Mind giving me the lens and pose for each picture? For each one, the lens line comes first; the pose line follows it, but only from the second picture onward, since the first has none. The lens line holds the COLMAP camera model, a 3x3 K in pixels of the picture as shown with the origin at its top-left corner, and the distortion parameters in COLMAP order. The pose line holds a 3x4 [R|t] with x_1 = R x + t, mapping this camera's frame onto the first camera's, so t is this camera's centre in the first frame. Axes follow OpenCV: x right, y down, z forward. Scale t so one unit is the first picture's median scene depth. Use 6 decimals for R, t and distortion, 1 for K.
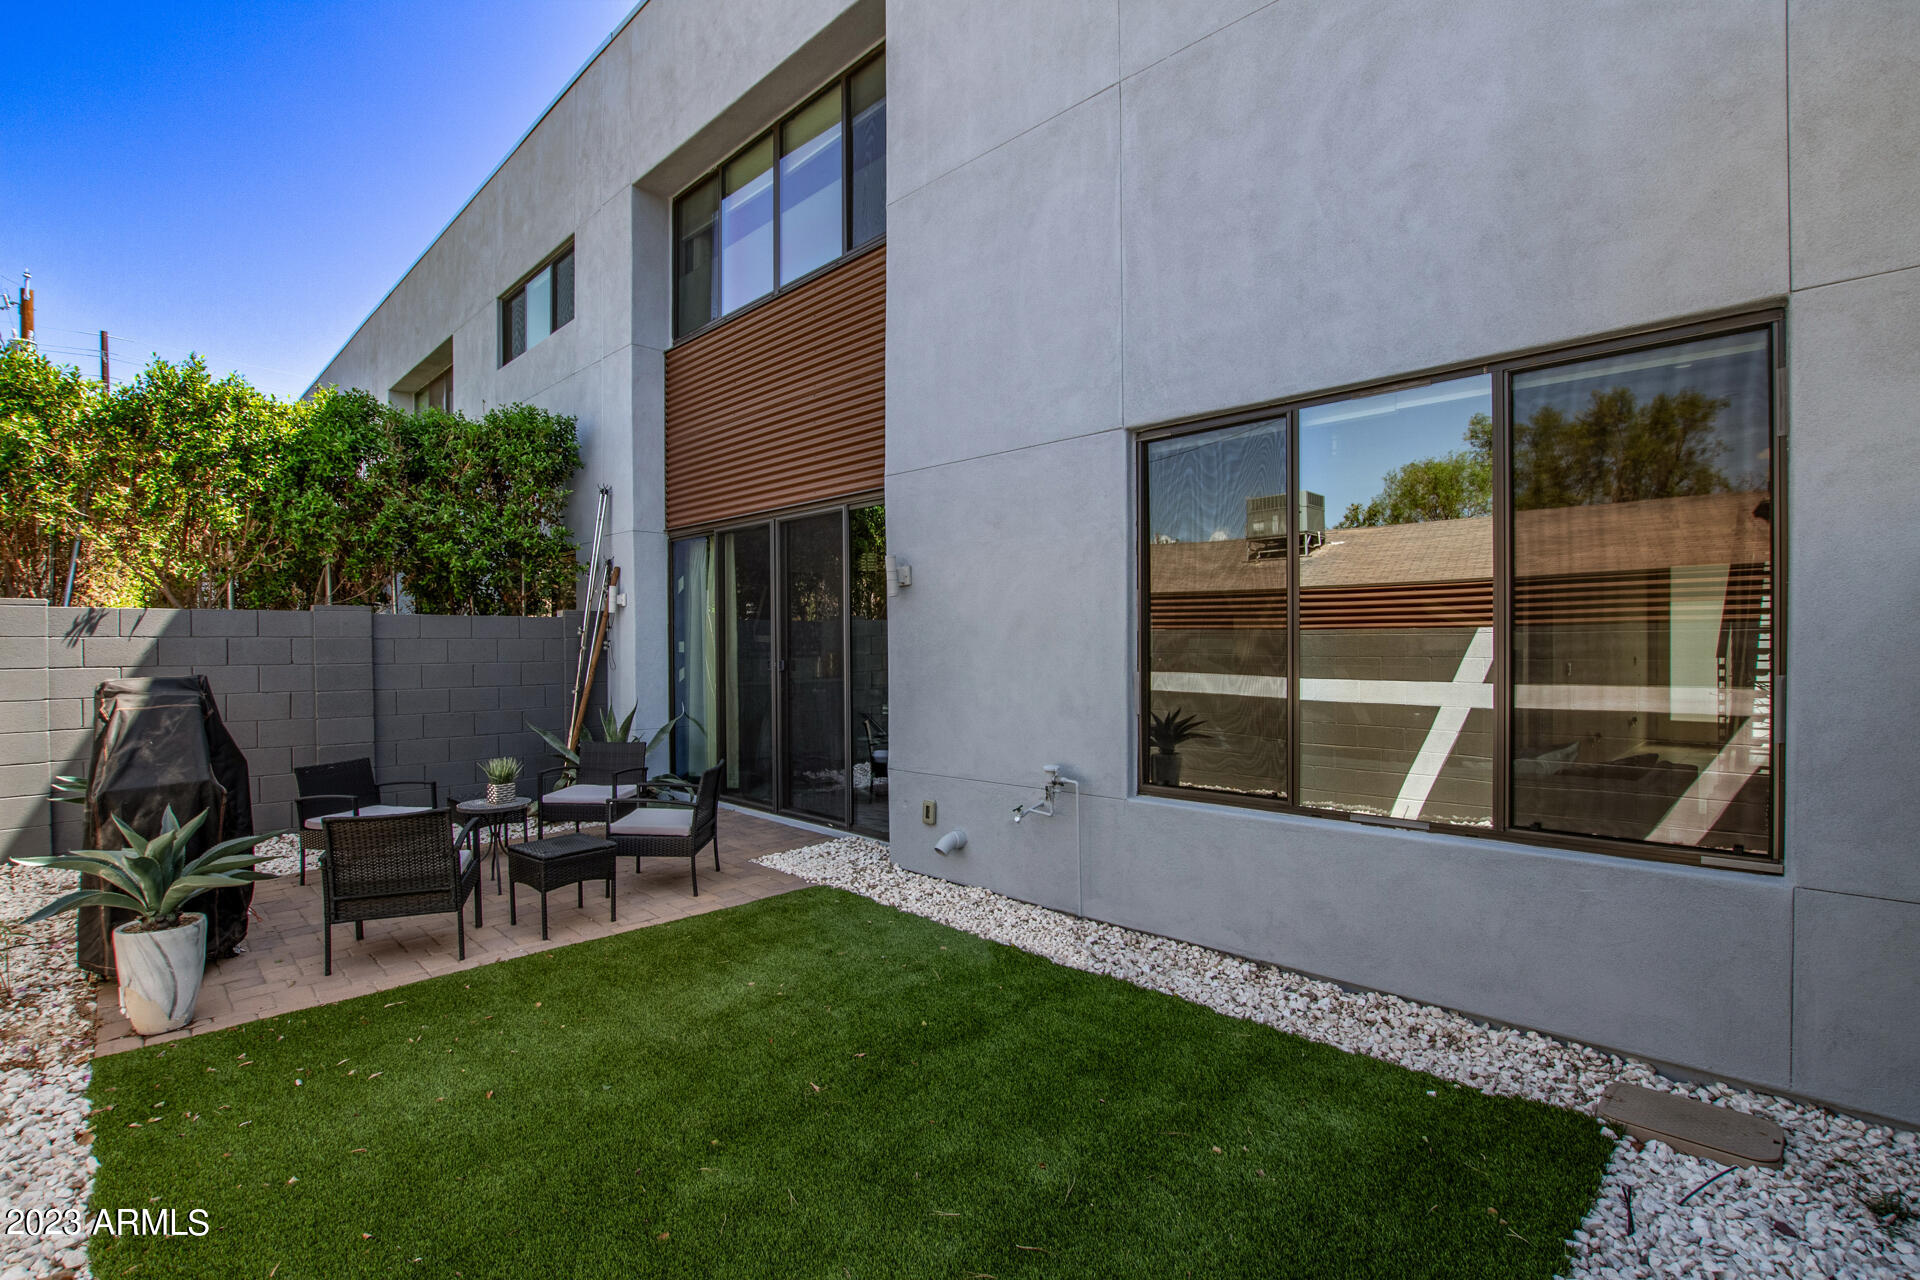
lens RADIAL K [[894.7, 0, 954.8], [0, 894.7, 646.5], [0, 0, 1]] dist [-0.023990, -0.000519]
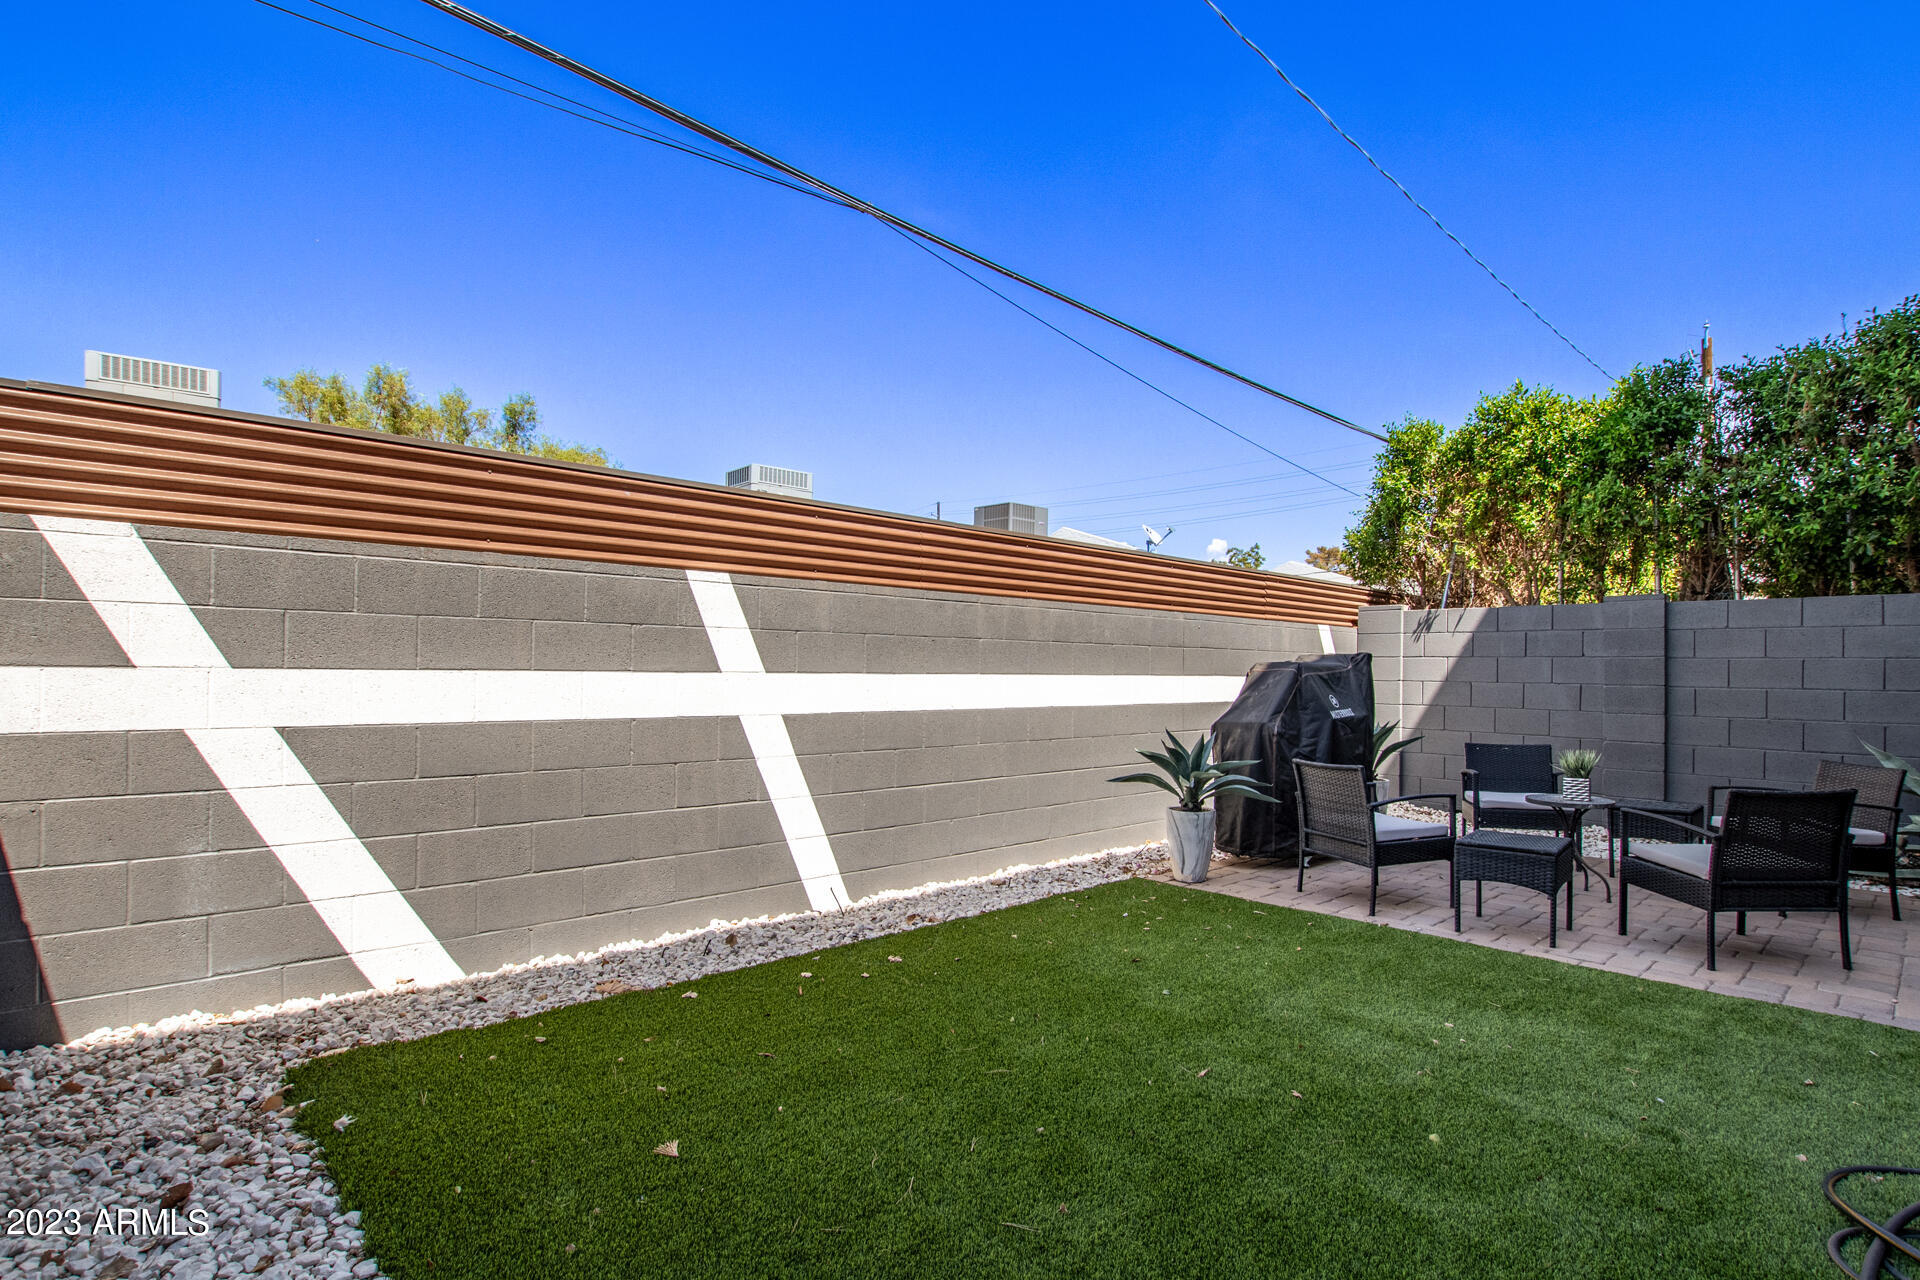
lens RADIAL K [[894.7, 0, 937.2], [0, 894.7, 678.8], [0, 0, 1]] dist [-0.023990, -0.000519]
pose [[-0.041661, 0.017522, -0.998978, 0.498256], [-0.013812, 0.999741, 0.018111, 0.063893], [0.999036, 0.014552, -0.041408, 0.527074]]
